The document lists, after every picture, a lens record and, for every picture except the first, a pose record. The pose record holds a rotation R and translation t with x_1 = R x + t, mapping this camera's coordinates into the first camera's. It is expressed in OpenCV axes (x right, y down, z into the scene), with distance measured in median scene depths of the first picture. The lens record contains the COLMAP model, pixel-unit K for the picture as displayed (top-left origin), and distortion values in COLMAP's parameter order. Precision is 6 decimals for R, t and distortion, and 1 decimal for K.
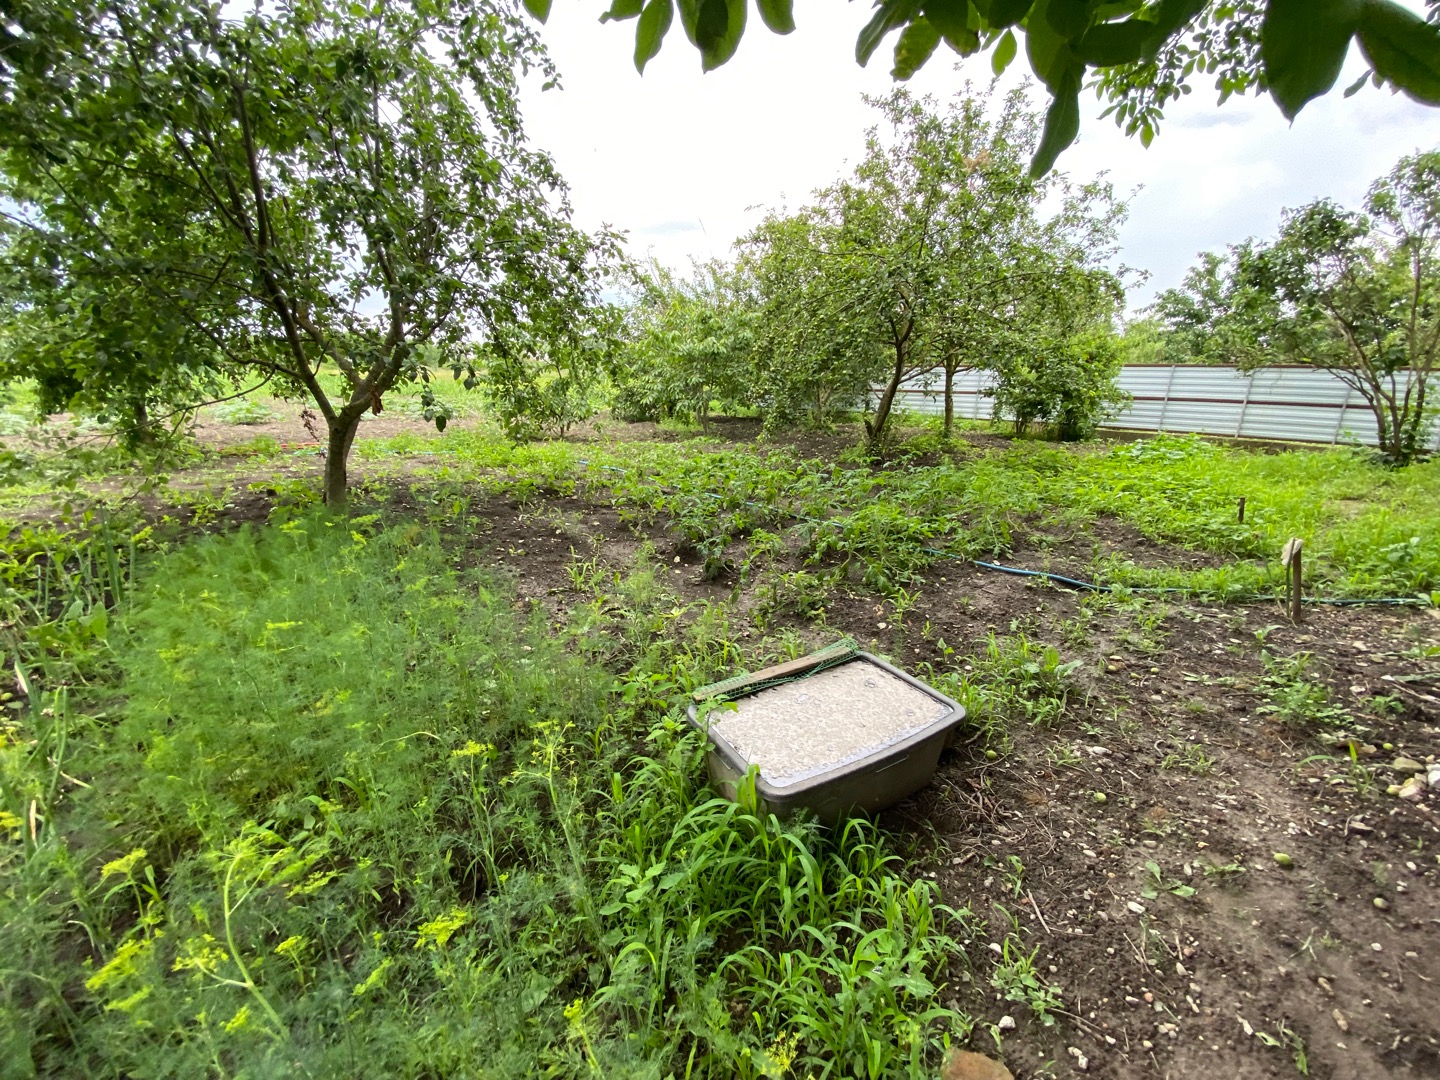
lens RADIAL K [[582.2, 0, 720.1], [0, 582.2, 536.3], [0, 0, 1]] dist [0.025205, -0.021455]
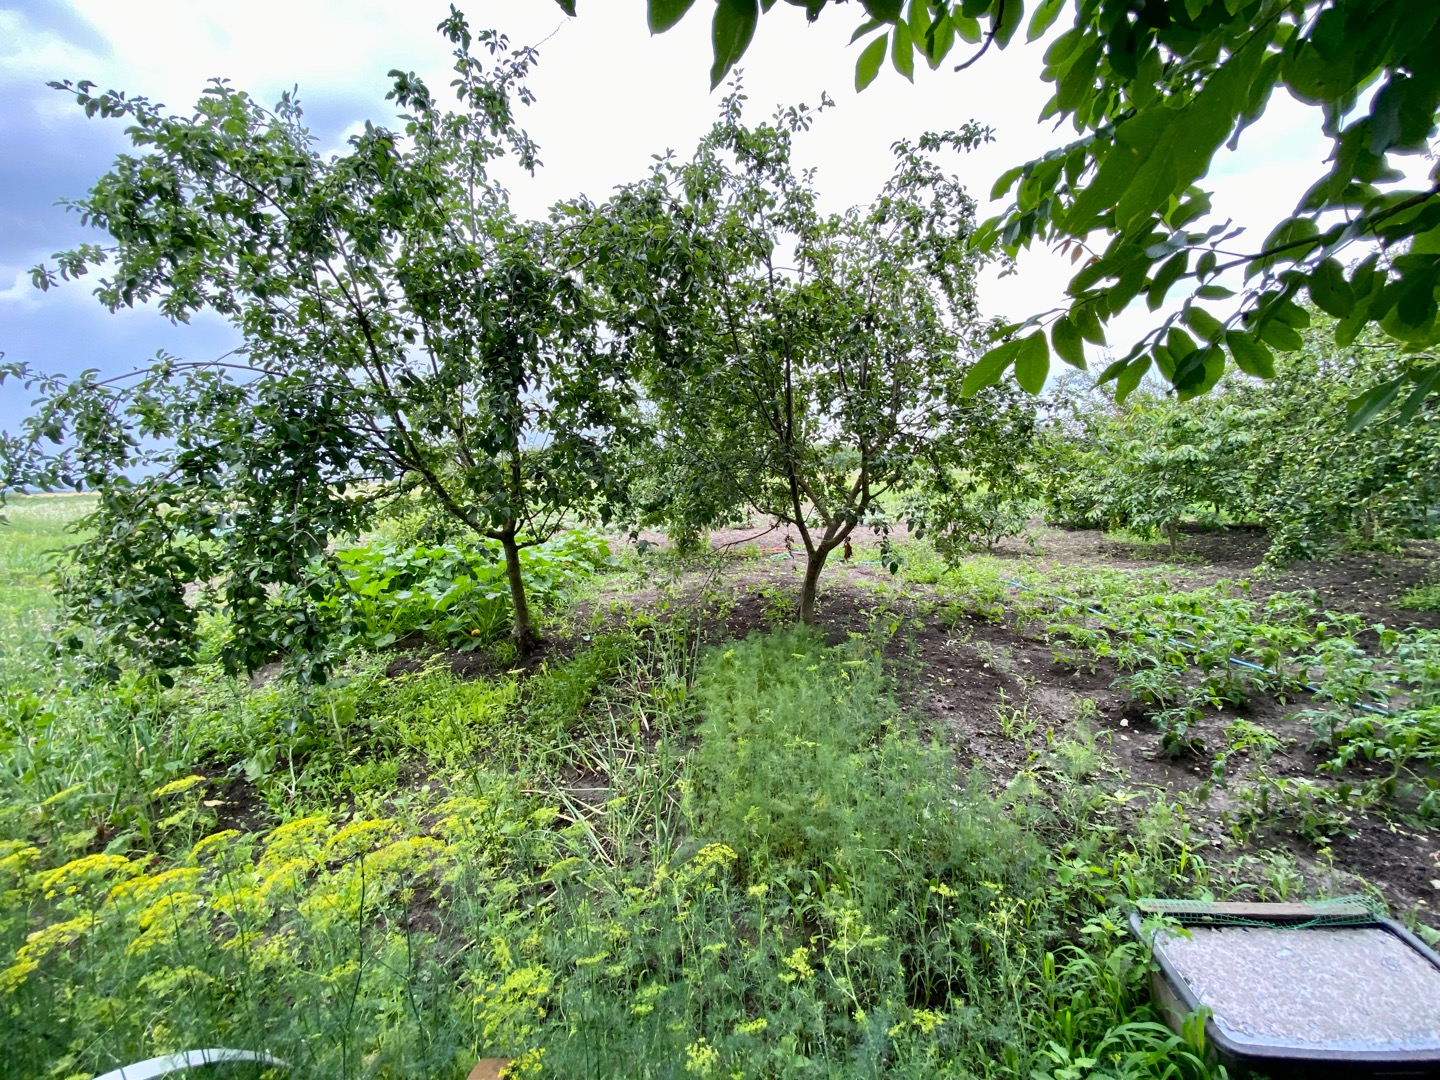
lens RADIAL K [[582.2, 0, 720.1], [0, 582.2, 536.3], [0, 0, 1]] dist [0.025205, -0.021455]
pose [[0.774348, 0.029044, -0.632092, 0.007407], [-0.127698, 0.985565, -0.111152, -0.068438], [0.619740, 0.166787, 0.766880, -0.149666]]
